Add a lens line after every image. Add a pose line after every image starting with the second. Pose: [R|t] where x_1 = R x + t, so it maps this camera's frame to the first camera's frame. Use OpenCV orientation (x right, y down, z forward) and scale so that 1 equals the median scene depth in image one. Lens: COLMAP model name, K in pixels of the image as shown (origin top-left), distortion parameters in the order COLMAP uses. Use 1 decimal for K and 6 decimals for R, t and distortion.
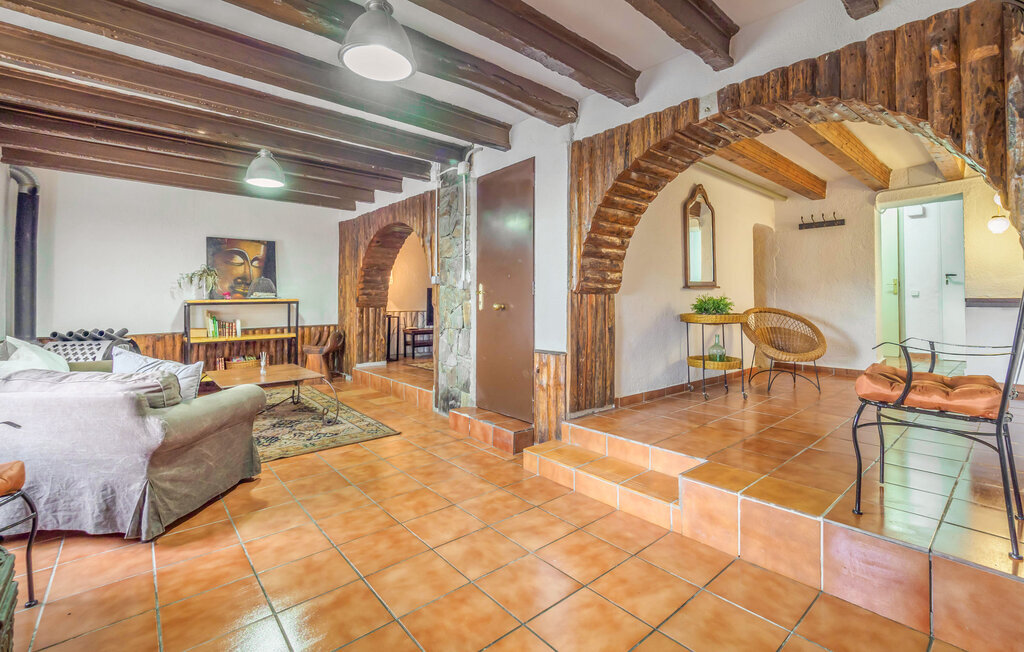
lens RADIAL K [[463.7, 0, 510.1], [0, 463.7, 279.2], [0, 0, 1]] dist [-0.004382, 0.001977]
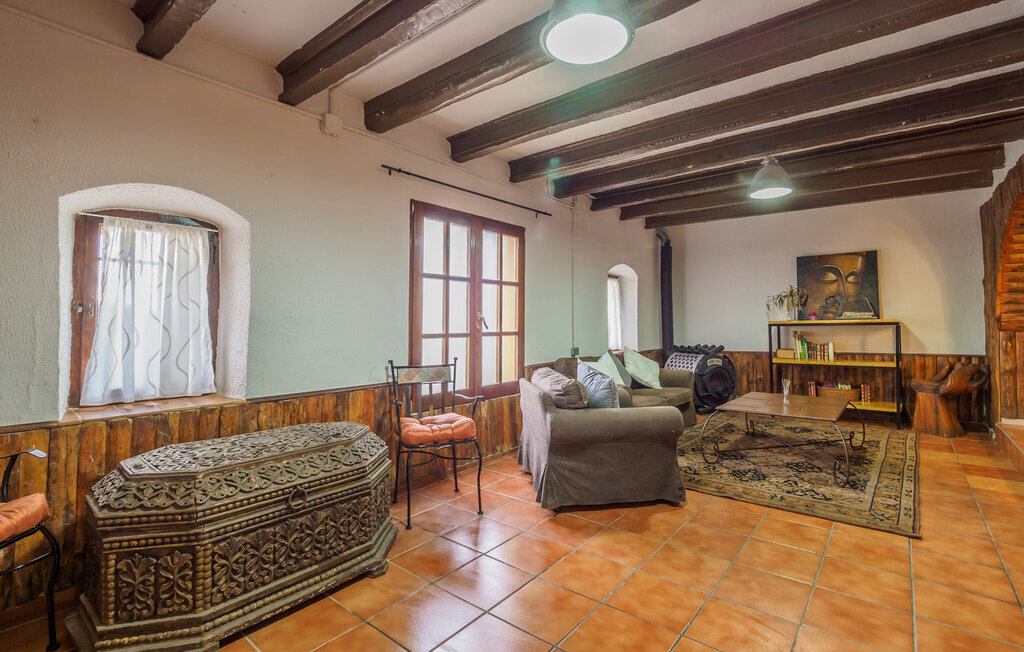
lens RADIAL K [[463.7, 0, 569.5], [0, 463.7, 291.7], [0, 0, 1]] dist [-0.004382, 0.001977]
pose [[0.219440, -0.062913, -0.973595, 0.192838], [0.048559, 0.997386, -0.053505, 0.011312], [0.974417, -0.035536, 0.221921, 0.291699]]
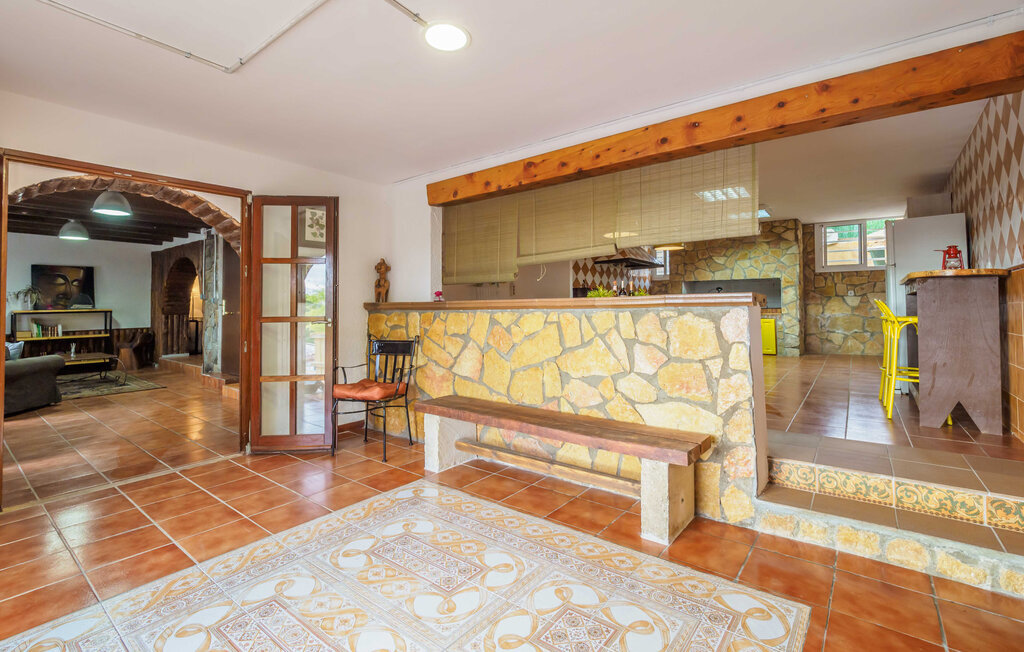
lens RADIAL K [[463.7, 0, 523.1], [0, 463.7, 291.2], [0, 0, 1]] dist [-0.004382, 0.001977]
pose [[0.975854, 0.000281, 0.218423, 0.456340], [-0.002816, 0.999932, 0.011295, -0.031236], [-0.218405, -0.011638, 0.975789, -0.641895]]
